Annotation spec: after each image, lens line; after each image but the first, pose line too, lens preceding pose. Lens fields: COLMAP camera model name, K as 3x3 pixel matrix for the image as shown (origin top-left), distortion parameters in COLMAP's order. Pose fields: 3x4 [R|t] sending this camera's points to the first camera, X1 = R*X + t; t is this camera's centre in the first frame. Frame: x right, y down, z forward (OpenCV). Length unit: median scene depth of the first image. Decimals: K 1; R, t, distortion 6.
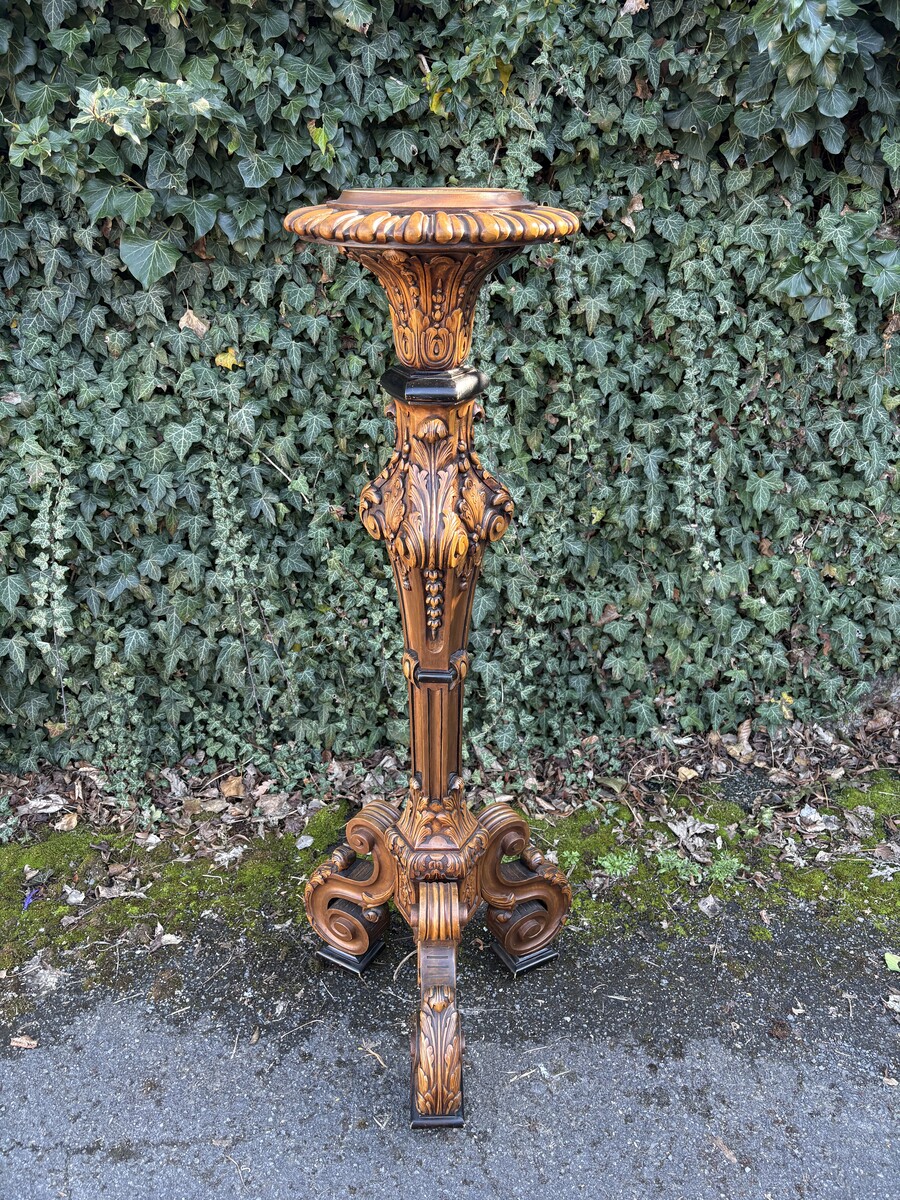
lens RADIAL K [[907.5, 0, 451.3], [0, 907.5, 596.9], [0, 0, 1]] dist [0.065376, -0.074882]
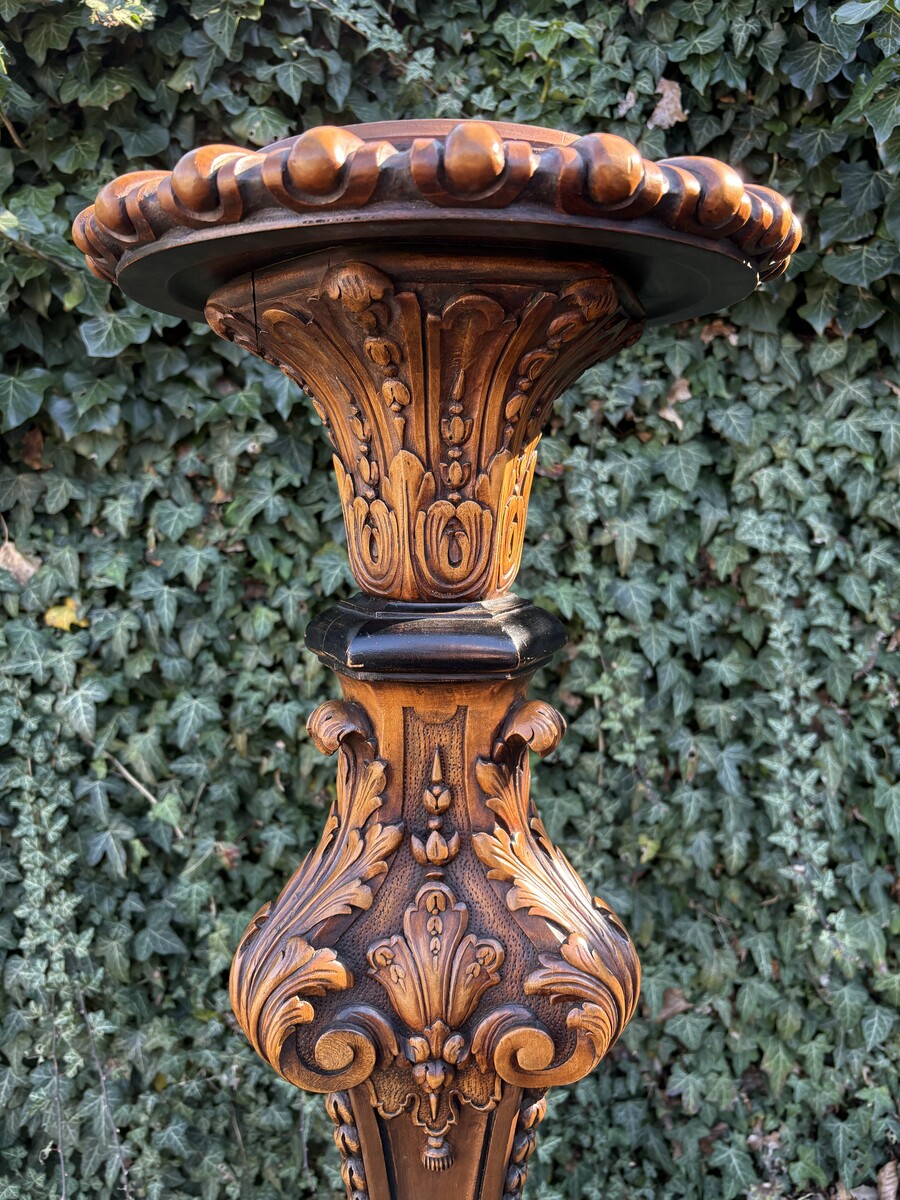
lens RADIAL K [[921.2, 0, 453.3], [0, 921.2, 606.1], [0, 0, 1]] dist [0.009333, -0.004580]
pose [[0.999834, -0.011037, 0.014490, 0.018735], [0.014771, 0.956790, -0.290405, -0.071492], [-0.010659, 0.290571, 0.956794, 0.362161]]
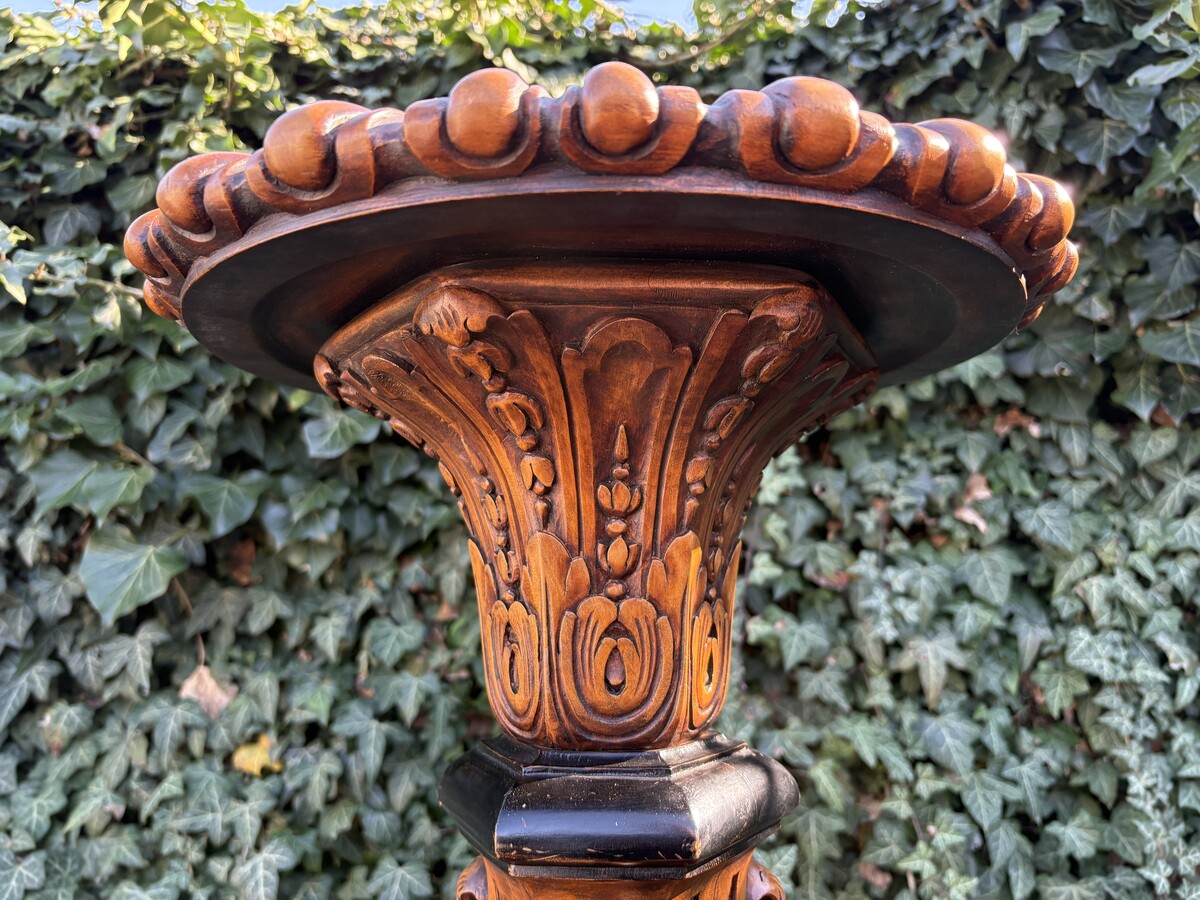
lens RADIAL K [[921.2, 0, 601.2], [0, 921.2, 464.5], [0, 0, 1]] dist [0.009333, -0.004580]
pose [[0.997464, -0.024143, -0.066950, 0.000062], [-0.016626, 0.835630, -0.549041, -0.104203], [0.069201, 0.548762, 0.833110, 0.448537]]
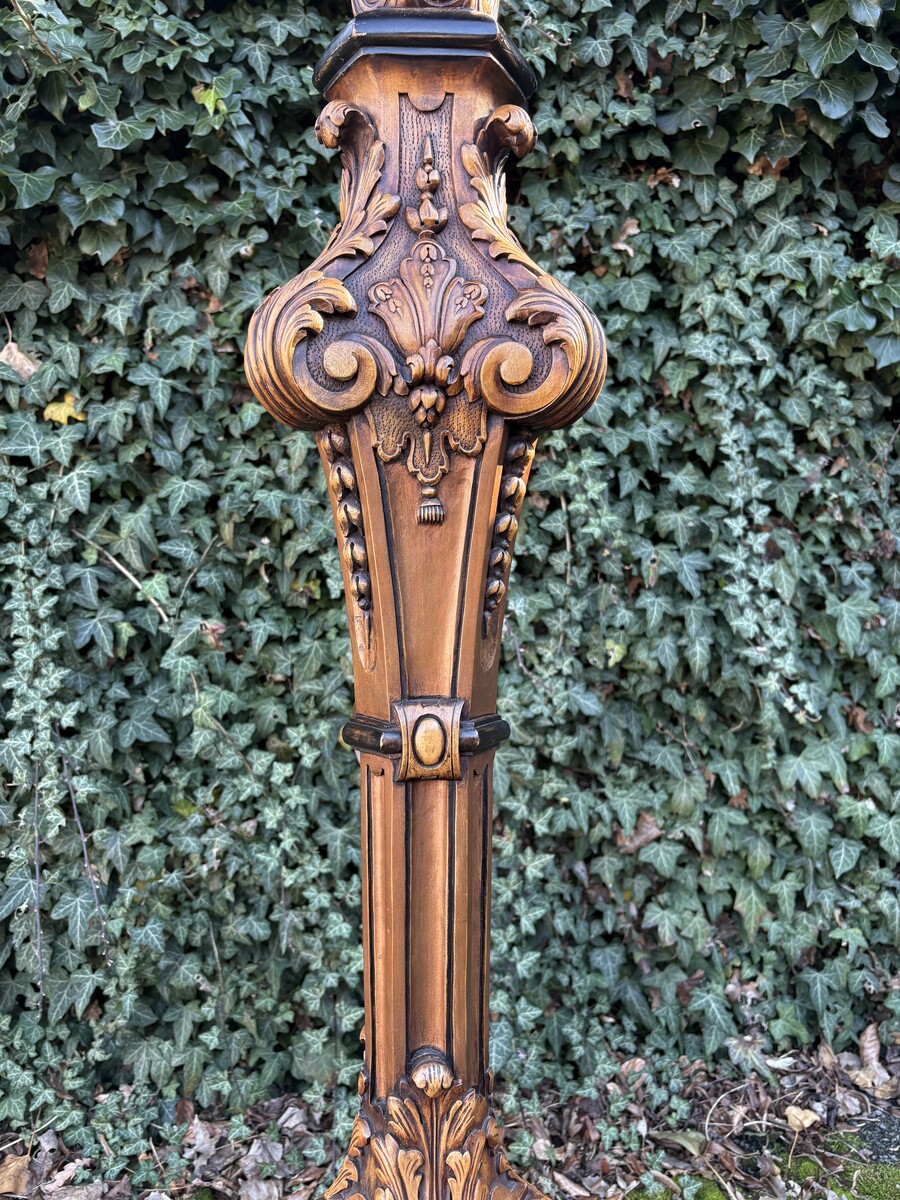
lens RADIAL K [[913.8, 0, 451.6], [0, 913.8, 606.3], [0, 0, 1]] dist [0.044111, -0.060446]
pose [[0.998498, -0.015792, 0.052454, 0.006833], [0.035952, 0.911376, -0.410003, 0.158869], [-0.041330, 0.411273, 0.910575, 0.408439]]
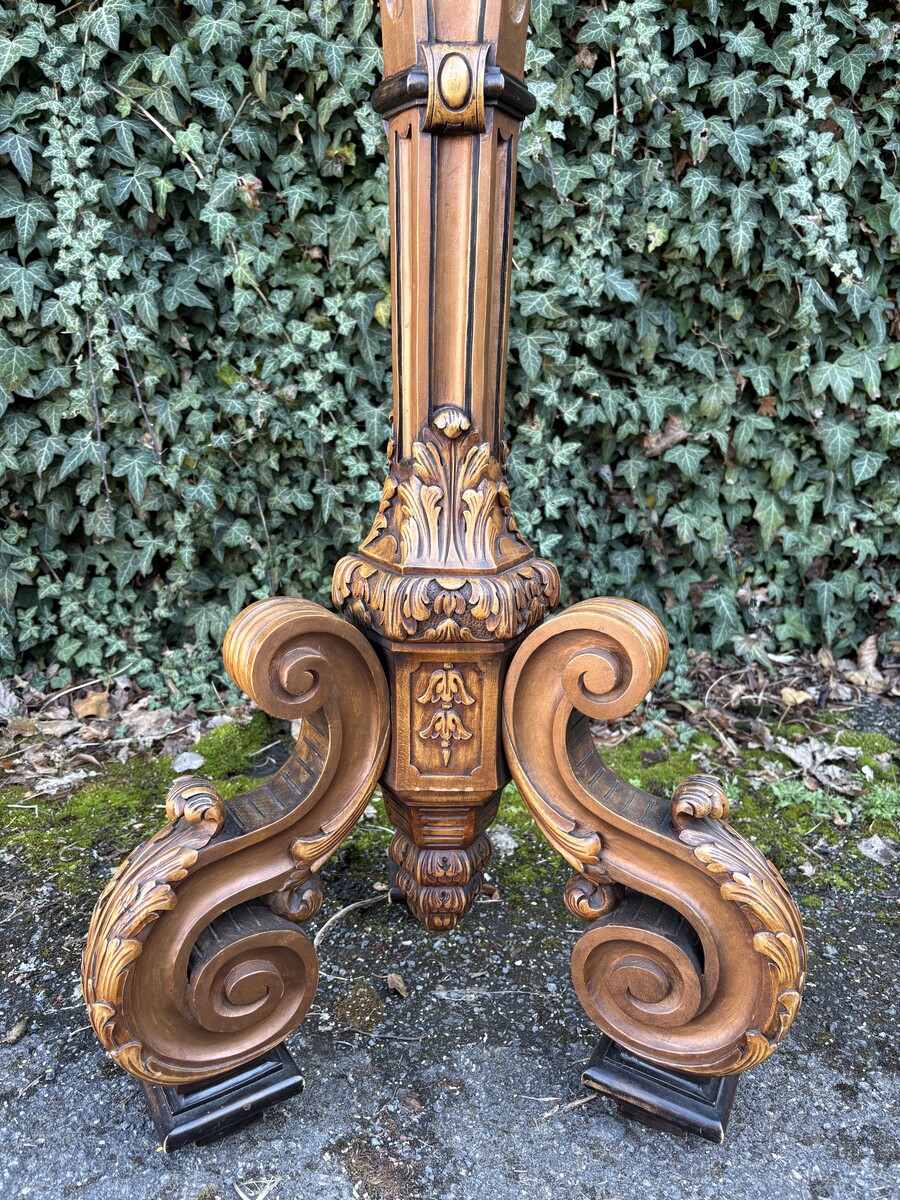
lens RADIAL K [[909.9, 0, 450.3], [0, 909.9, 603.7], [0, 0, 1]] dist [0.043639, -0.056993]
pose [[0.999993, 0.002911, 0.002347, 0.012948], [-0.002443, 0.983803, -0.179237, 0.305757], [-0.002831, 0.179230, 0.983803, 0.429746]]
